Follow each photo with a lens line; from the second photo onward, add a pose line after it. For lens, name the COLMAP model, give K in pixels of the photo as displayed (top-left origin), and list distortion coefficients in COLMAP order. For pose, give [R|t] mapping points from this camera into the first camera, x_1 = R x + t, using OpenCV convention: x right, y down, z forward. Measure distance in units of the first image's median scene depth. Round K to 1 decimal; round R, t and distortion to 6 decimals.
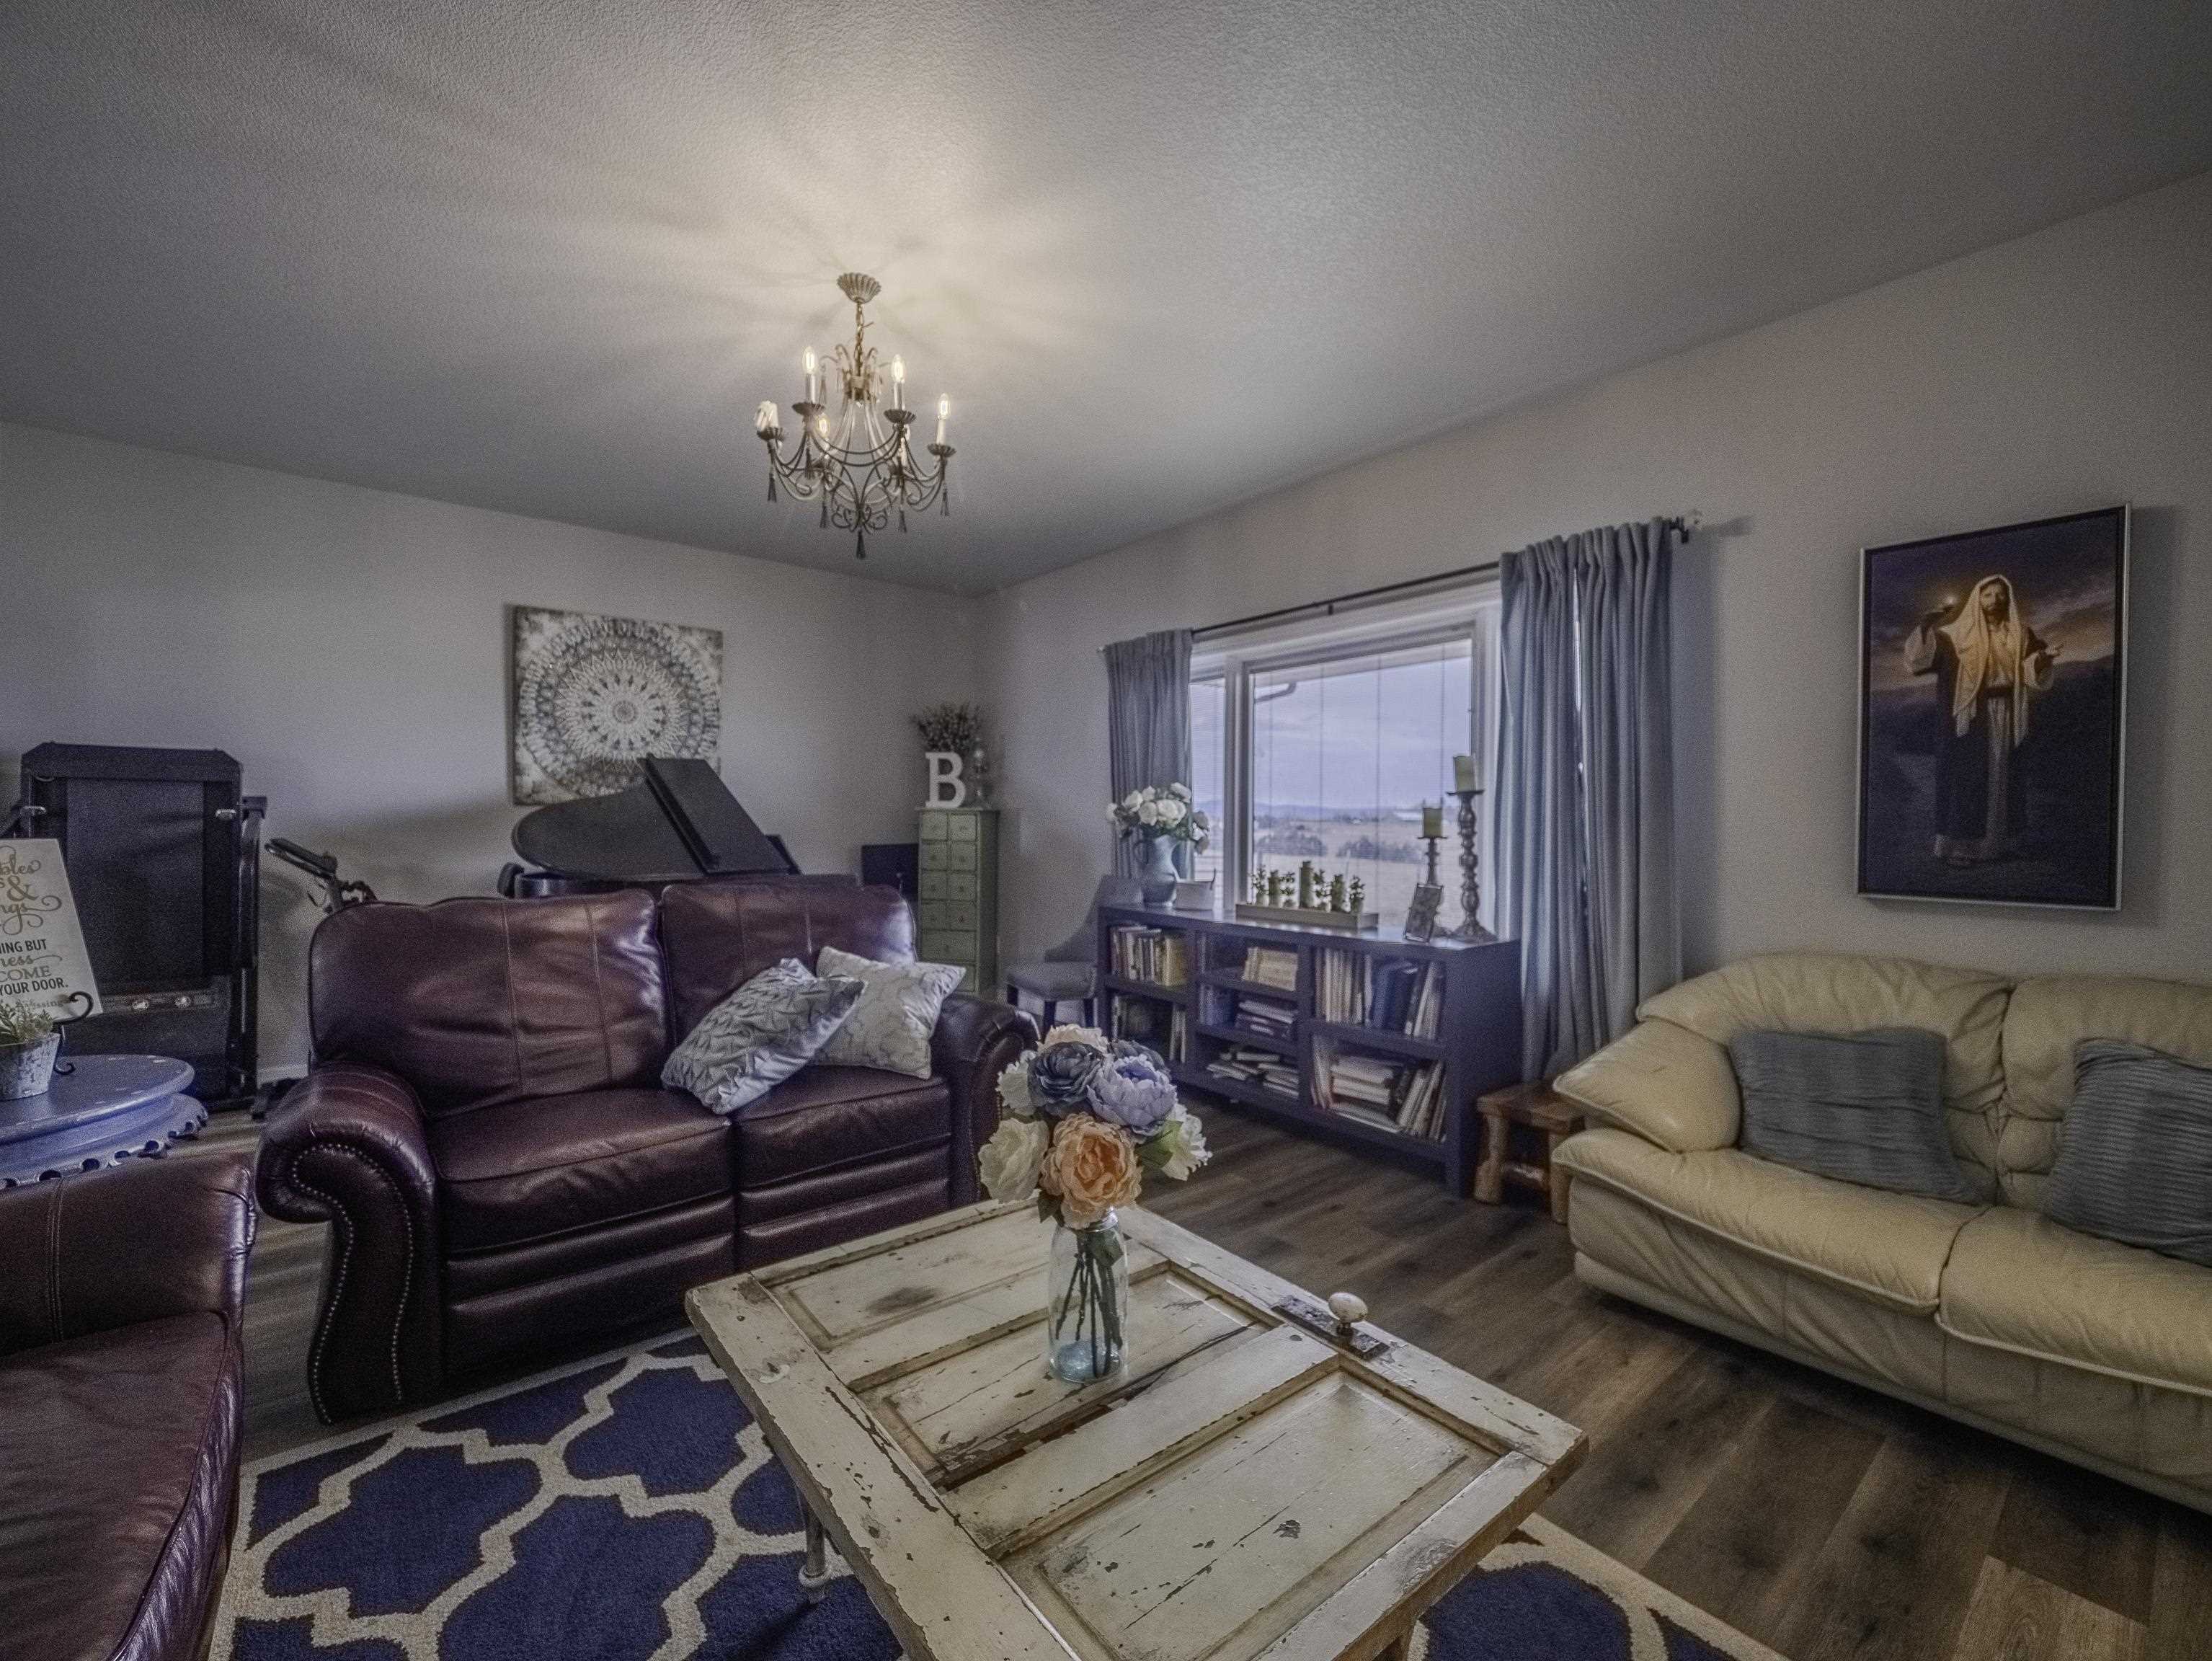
lens RADIAL K [[920.1, 0, 1113.9], [0, 920.1, 831.2], [0, 0, 1]] dist [0.000381, -0.004546]
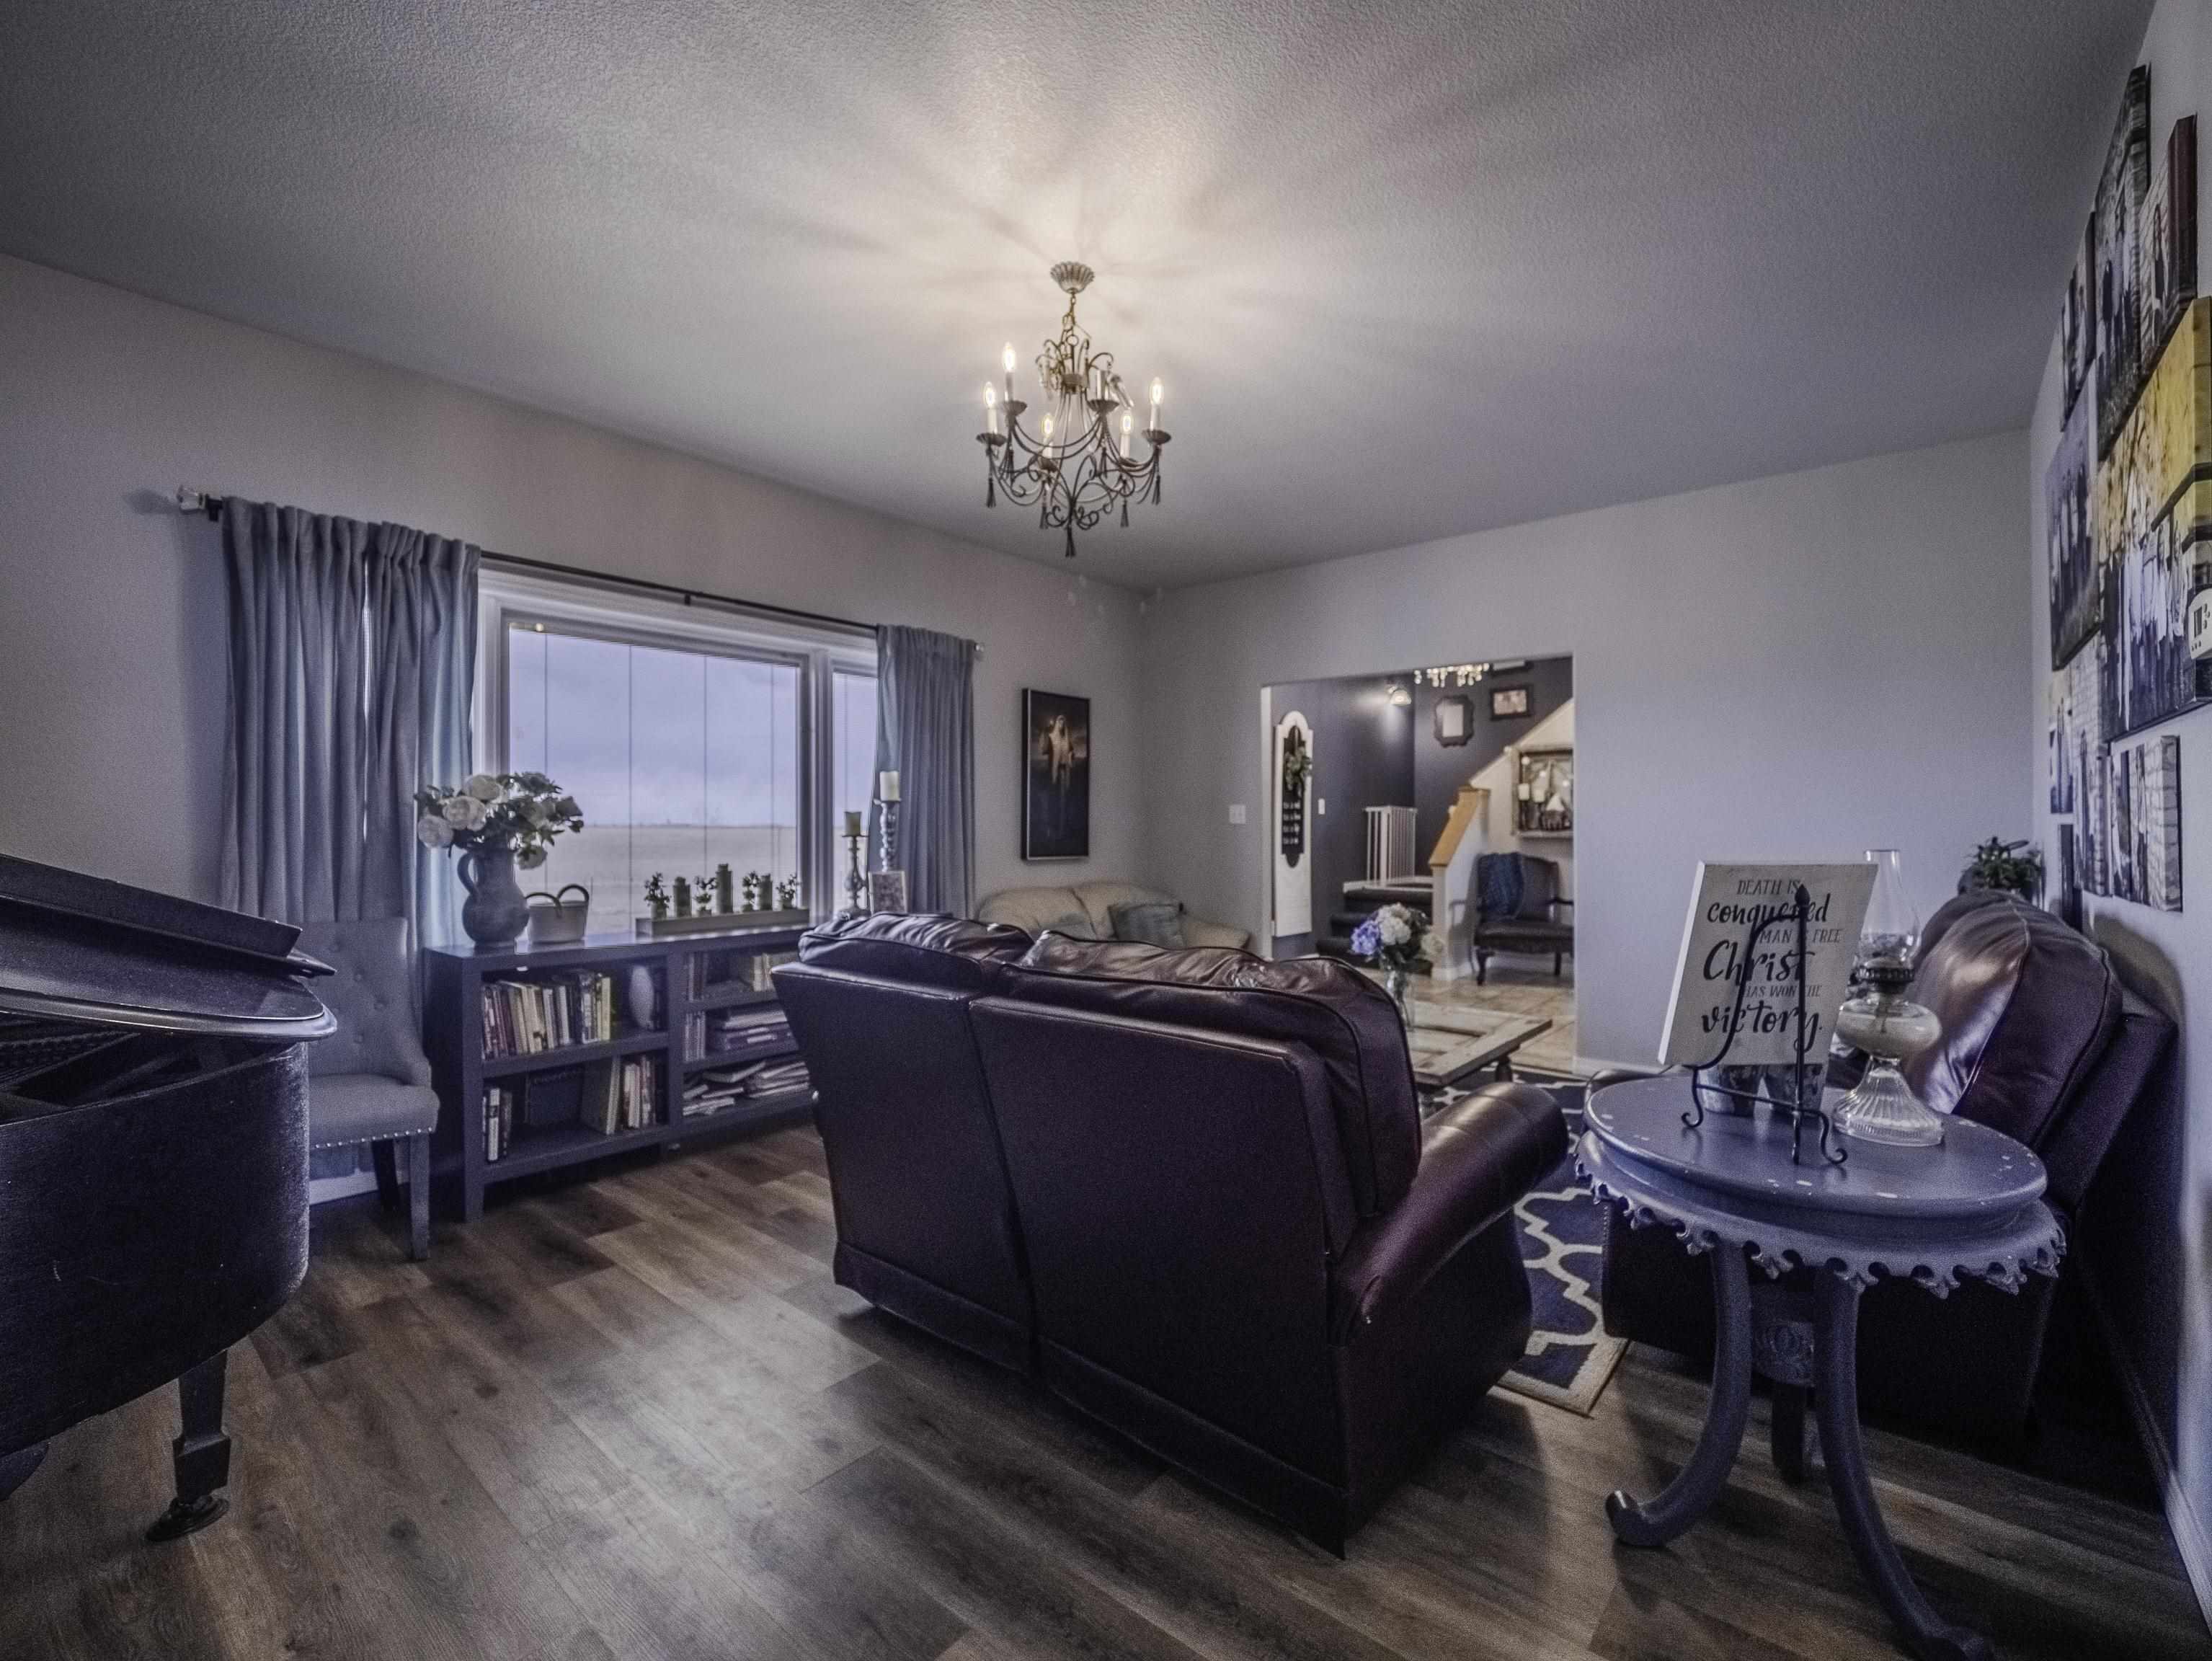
lens RADIAL K [[920.1, 0, 1182.1], [0, 920.1, 831.7], [0, 0, 1]] dist [0.000381, -0.004546]
pose [[-0.216270, -0.019258, 0.976144, -0.880488], [0.002233, 0.999793, 0.020220, -0.021308], [-0.976331, 0.006553, -0.216183, 0.774816]]
